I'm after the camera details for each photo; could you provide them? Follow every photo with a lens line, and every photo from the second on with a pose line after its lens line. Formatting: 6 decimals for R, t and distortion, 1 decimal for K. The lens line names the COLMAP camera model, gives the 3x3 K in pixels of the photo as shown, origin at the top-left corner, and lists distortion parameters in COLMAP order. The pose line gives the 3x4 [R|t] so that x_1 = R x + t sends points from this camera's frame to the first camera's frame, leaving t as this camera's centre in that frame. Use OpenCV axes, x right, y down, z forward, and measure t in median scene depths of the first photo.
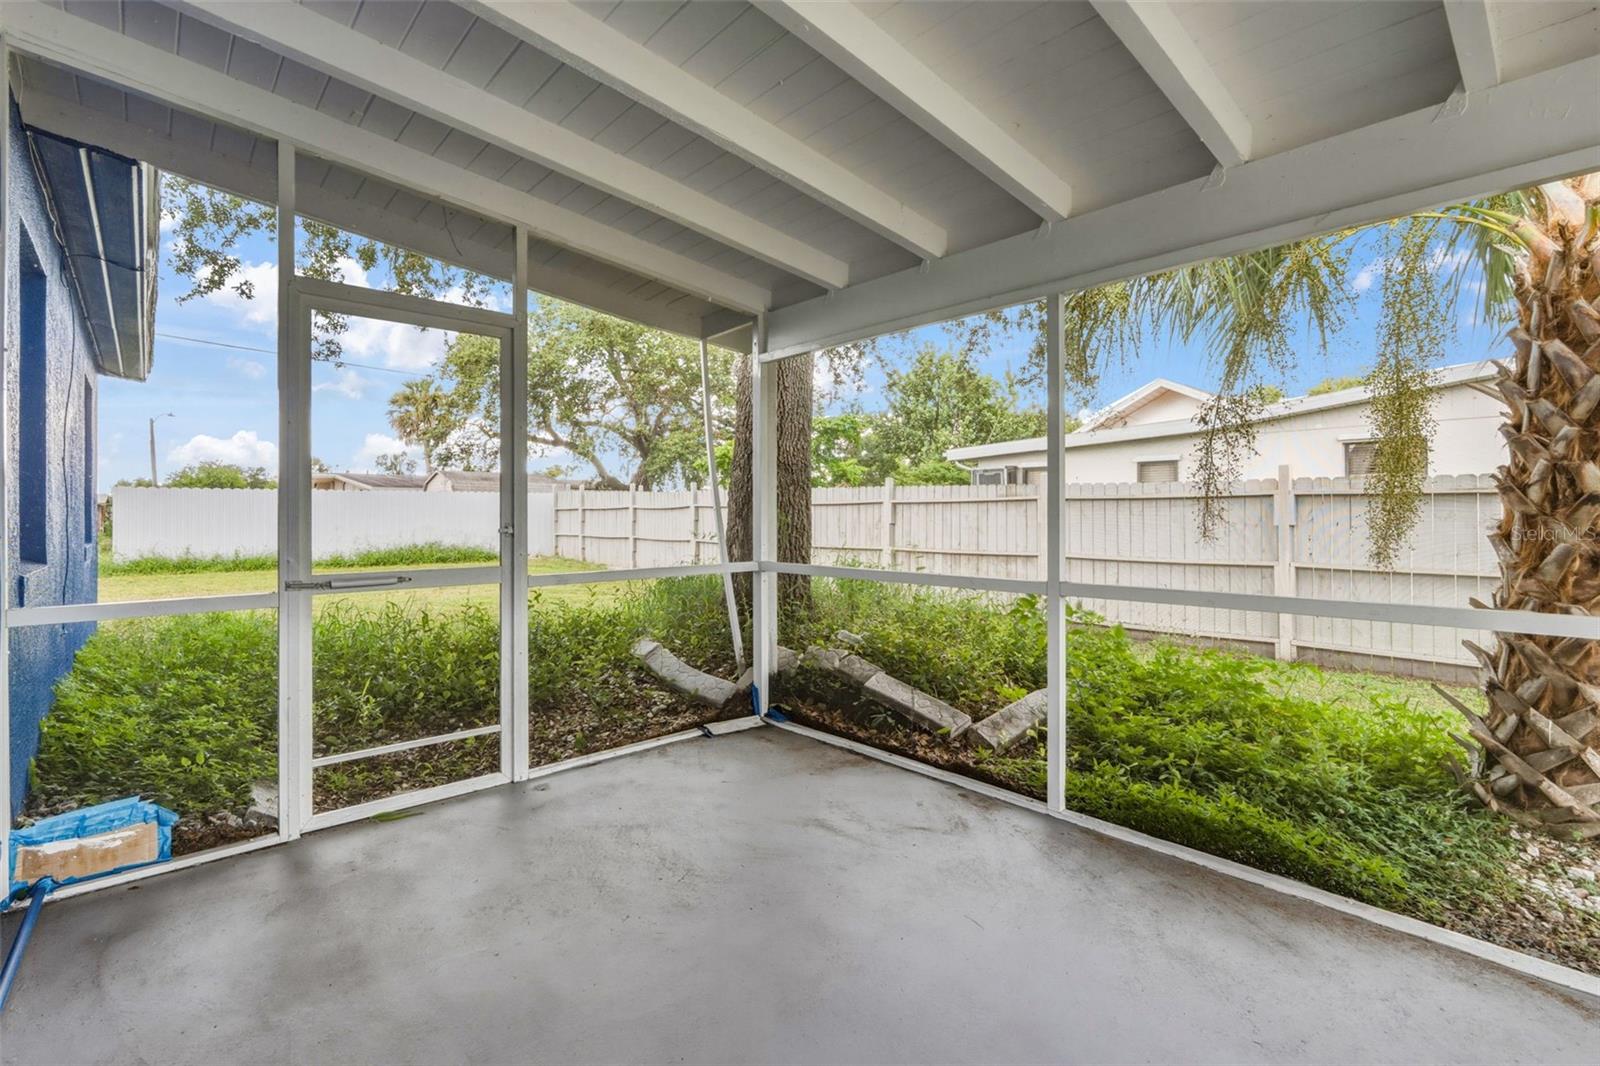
lens RADIAL K [[728.2, 0, 798.7], [0, 728.2, 525.2], [0, 0, 1]] dist [-0.021079, 0.006952]
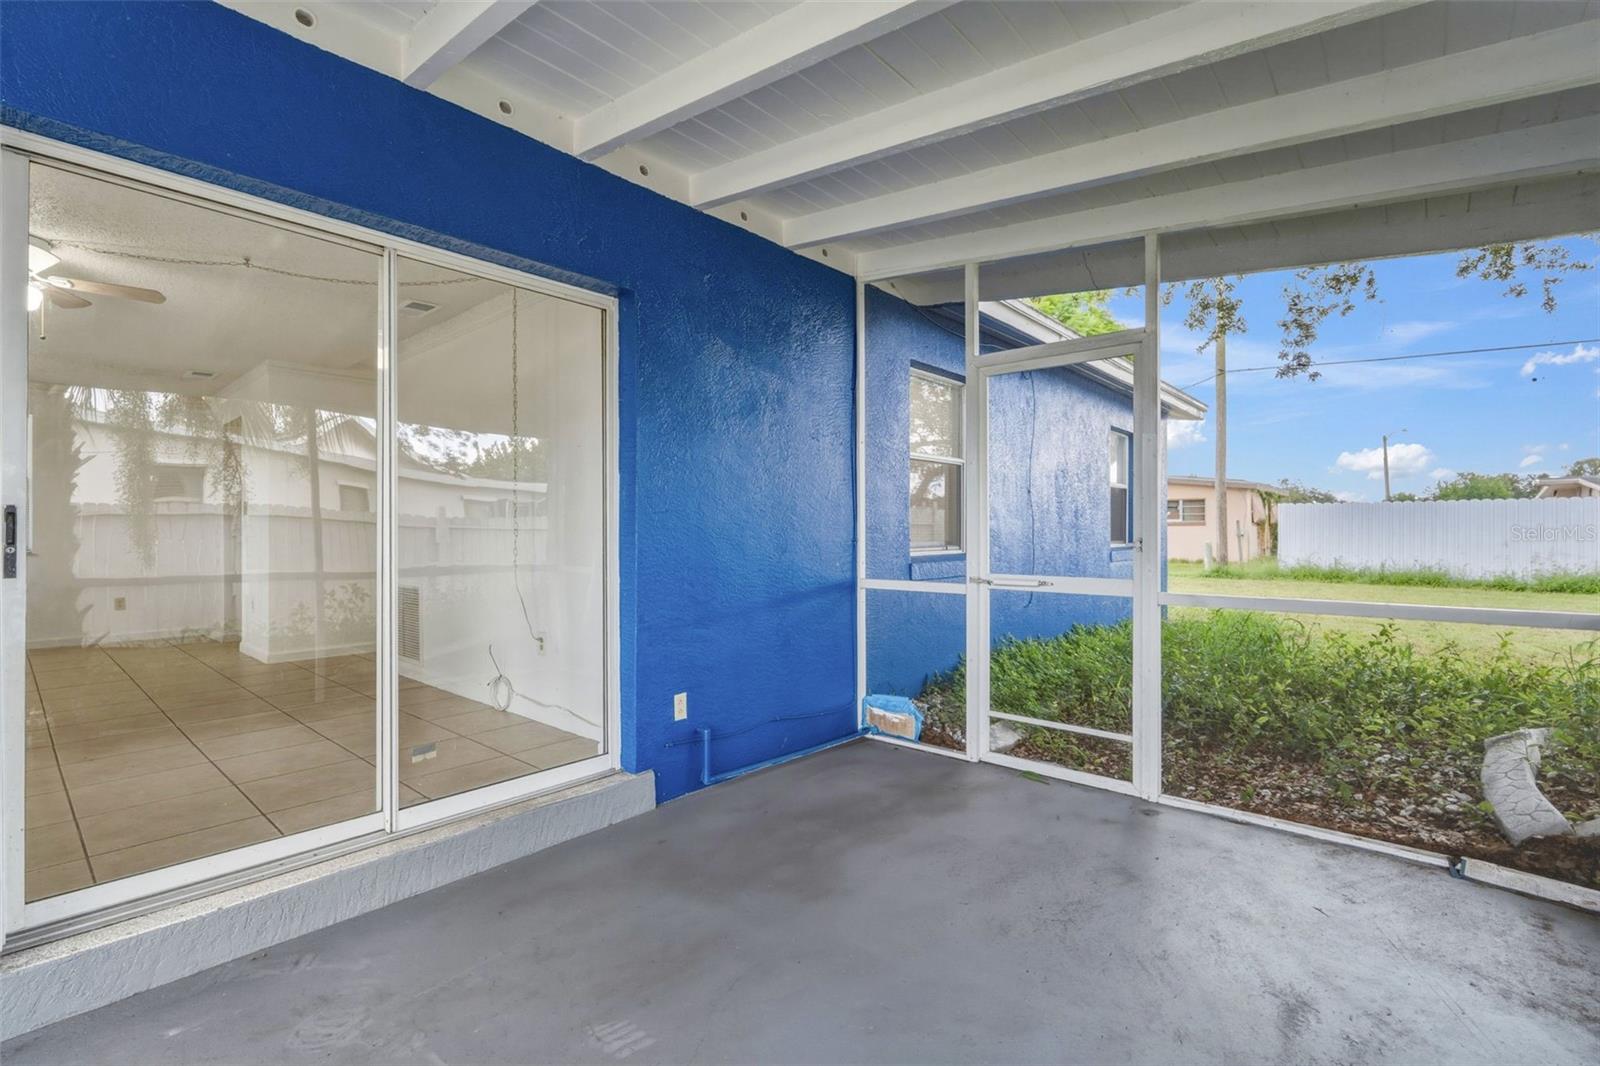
lens RADIAL K [[712.0, 0, 799.2], [0, 712.0, 536.7], [0, 0, 1]] dist [-0.004597, 0.000108]
pose [[0.123044, 0.015681, -0.992277, 0.467721], [-0.016967, 0.999762, 0.013696, -0.011465], [0.992256, 0.015151, 0.123281, 0.362846]]
